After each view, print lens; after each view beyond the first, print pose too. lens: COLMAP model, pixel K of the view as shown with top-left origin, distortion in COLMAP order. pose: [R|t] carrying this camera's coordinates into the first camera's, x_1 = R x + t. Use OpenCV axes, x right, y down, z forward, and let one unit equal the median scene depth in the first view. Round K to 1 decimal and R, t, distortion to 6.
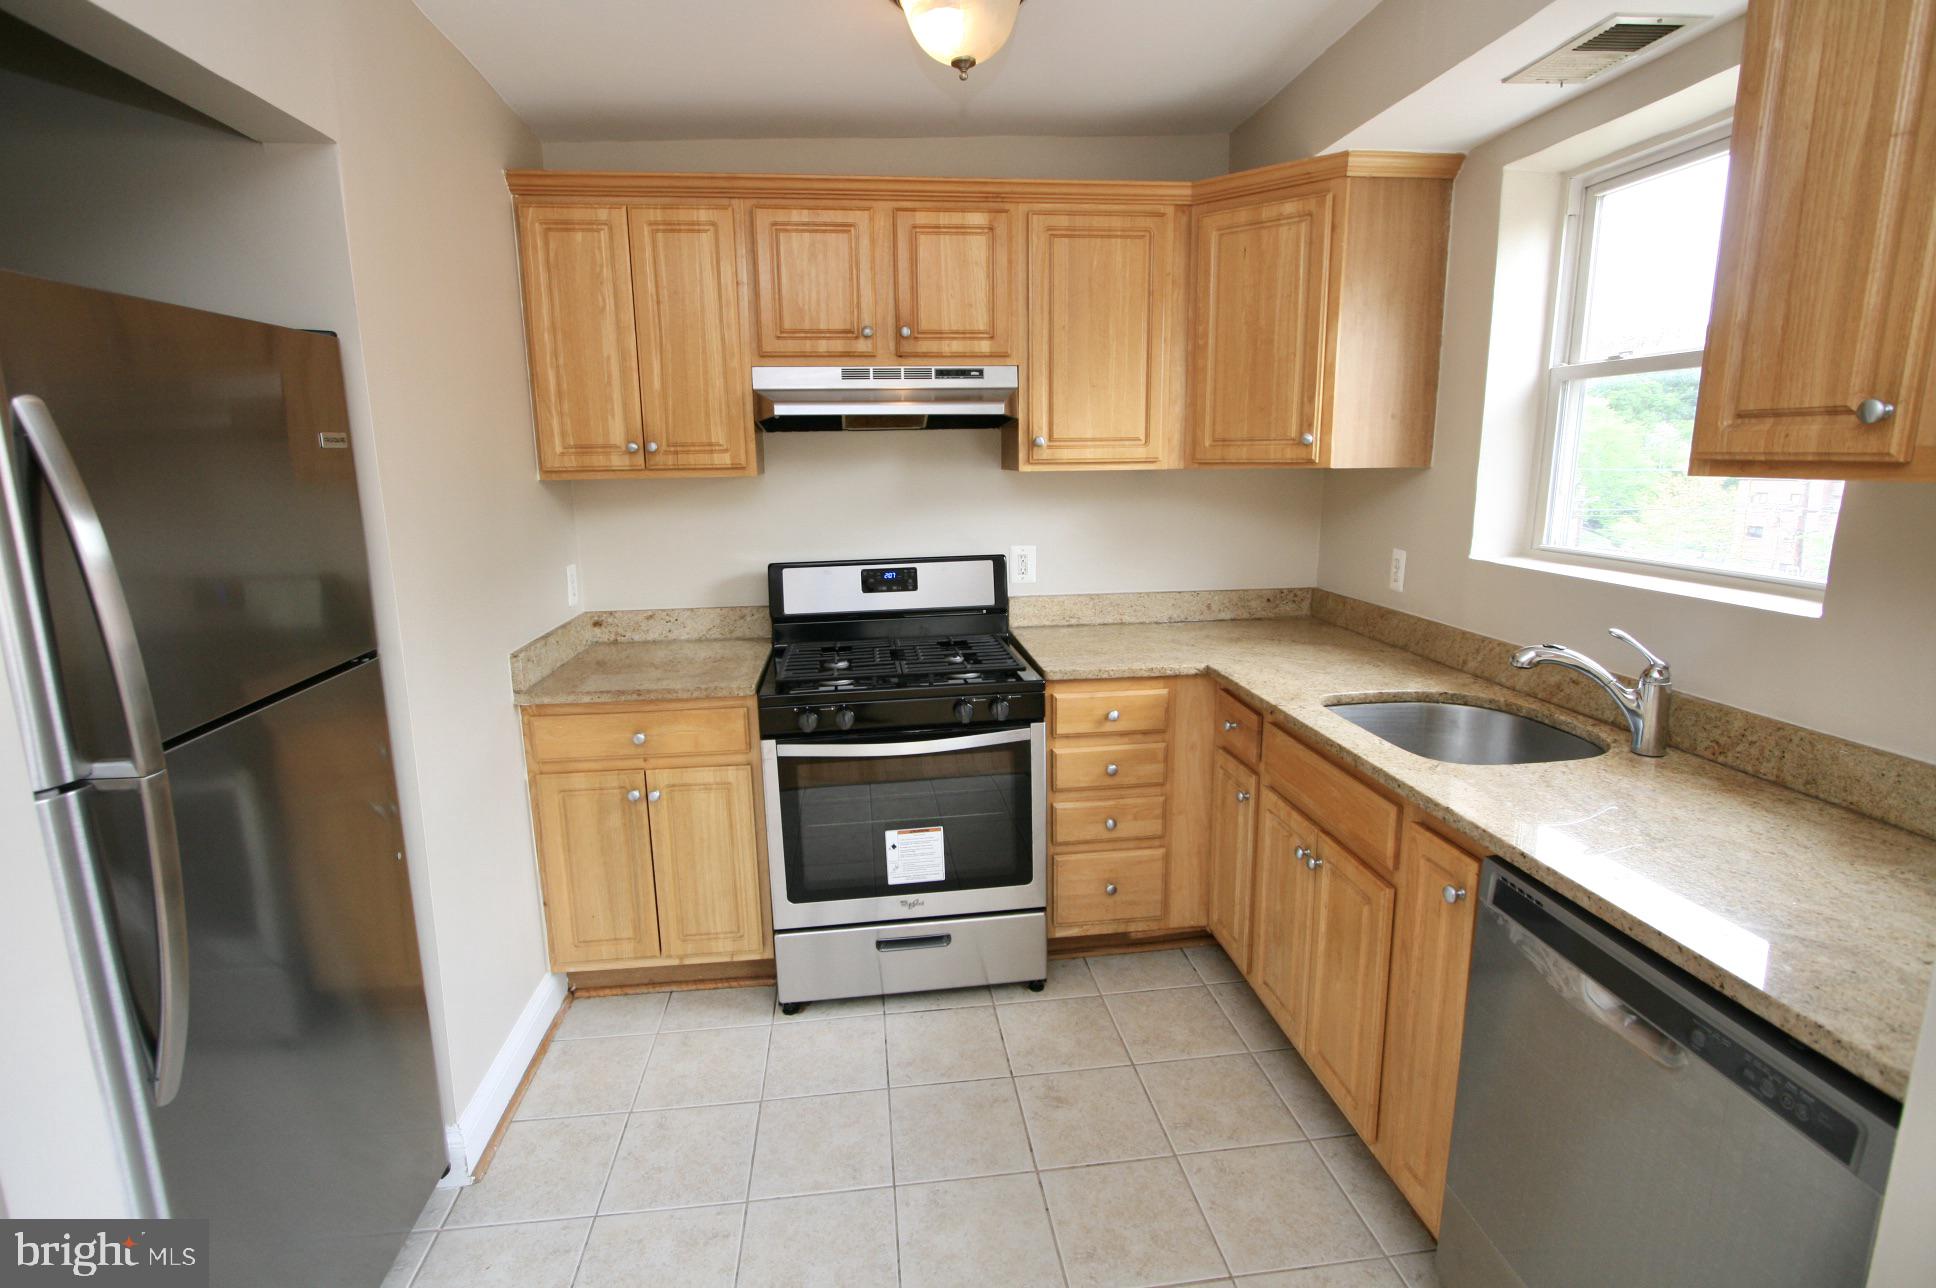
lens RADIAL K [[904.8, 0, 957.3], [0, 904.8, 640.3], [0, 0, 1]] dist [-0.000364, 0.000297]
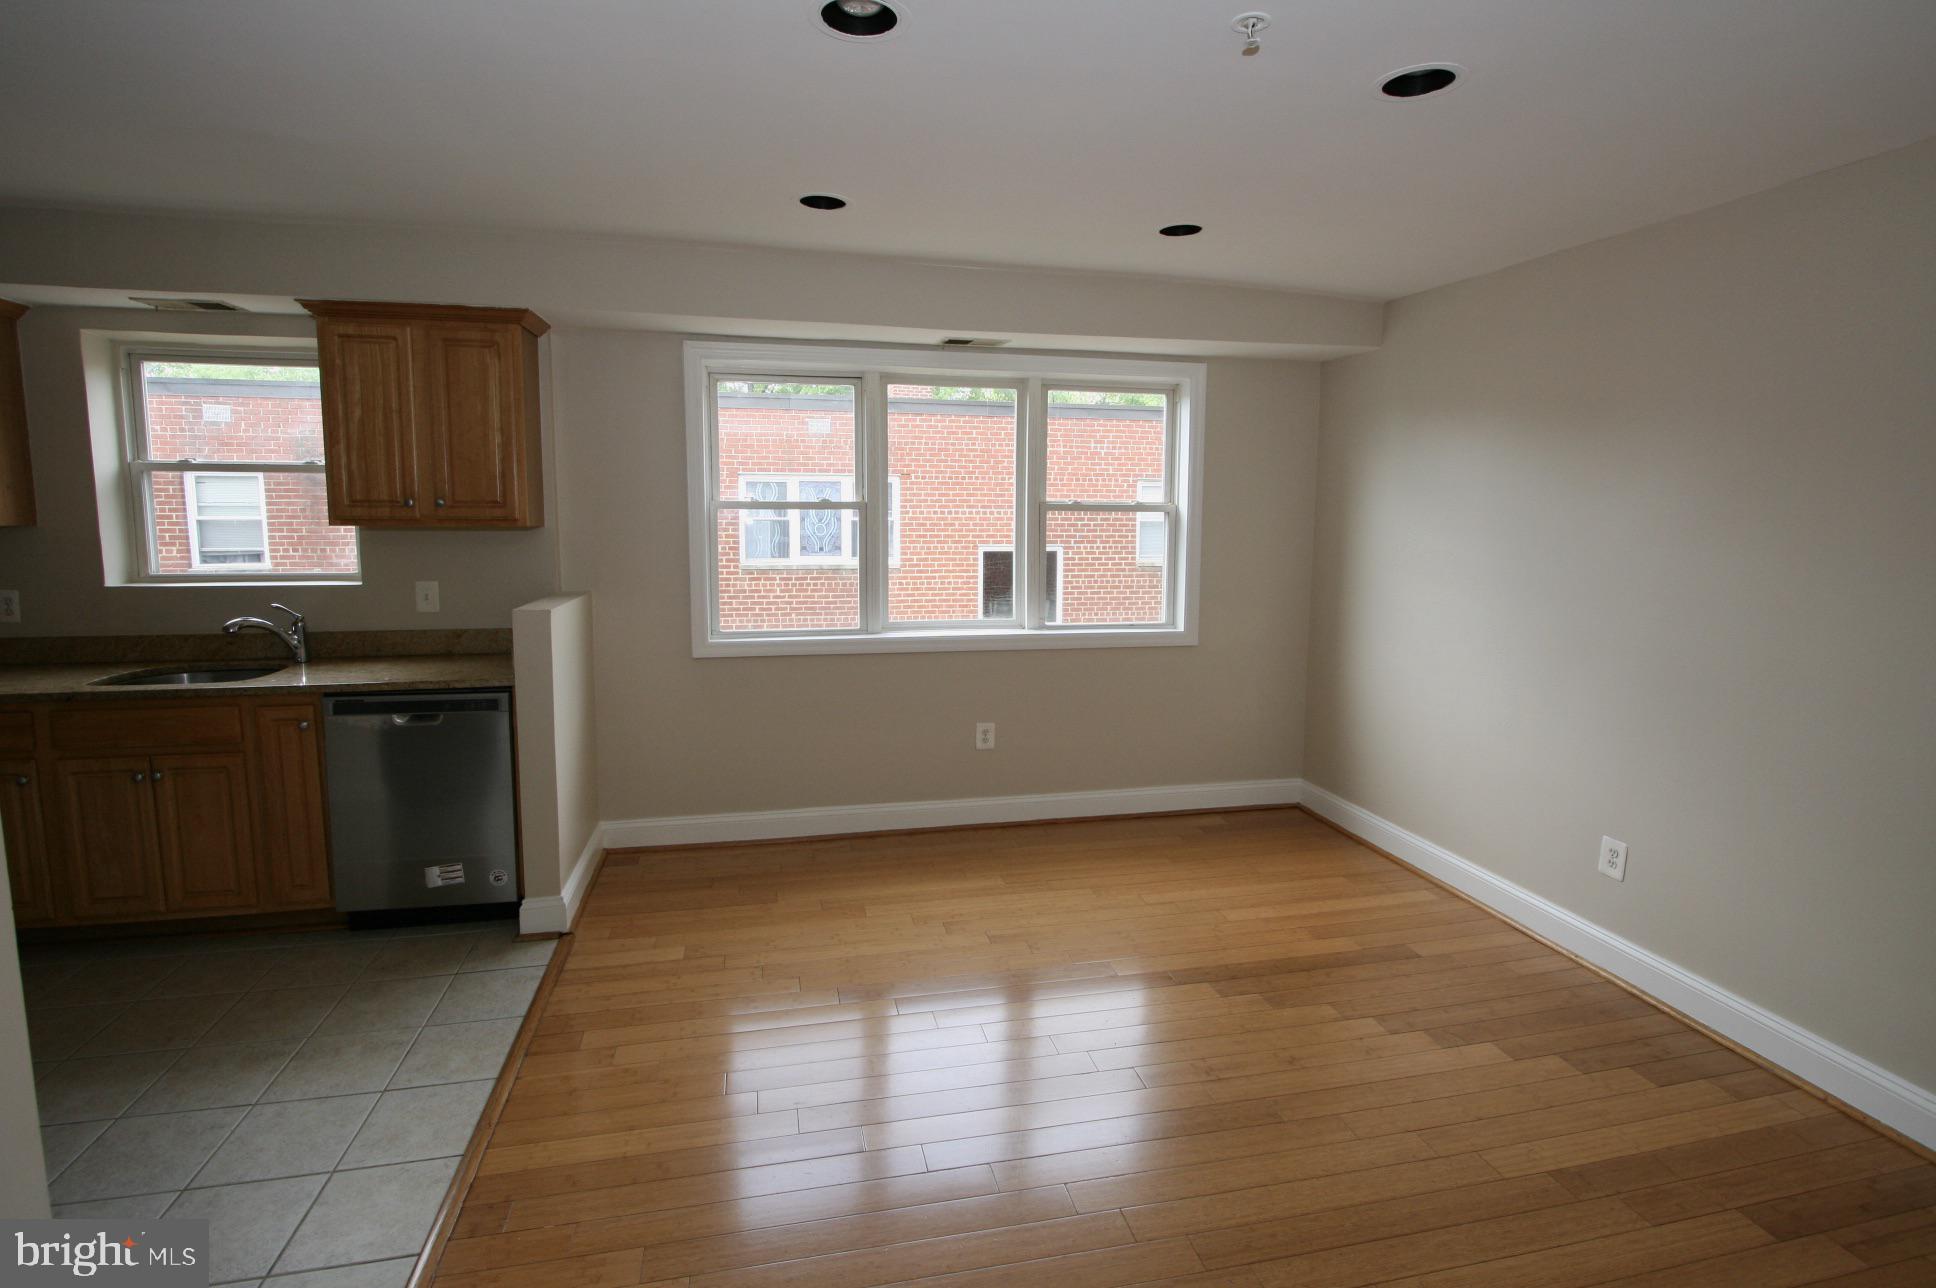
lens RADIAL K [[915.7, 0, 931.1], [0, 915.7, 620.8], [0, 0, 1]] dist [-0.016681, 0.002300]
pose [[-0.087480, -0.092469, 0.991865, -1.326886], [0.195053, 0.974819, 0.108083, 0.086885], [-0.976884, 0.202921, -0.067240, -0.243966]]
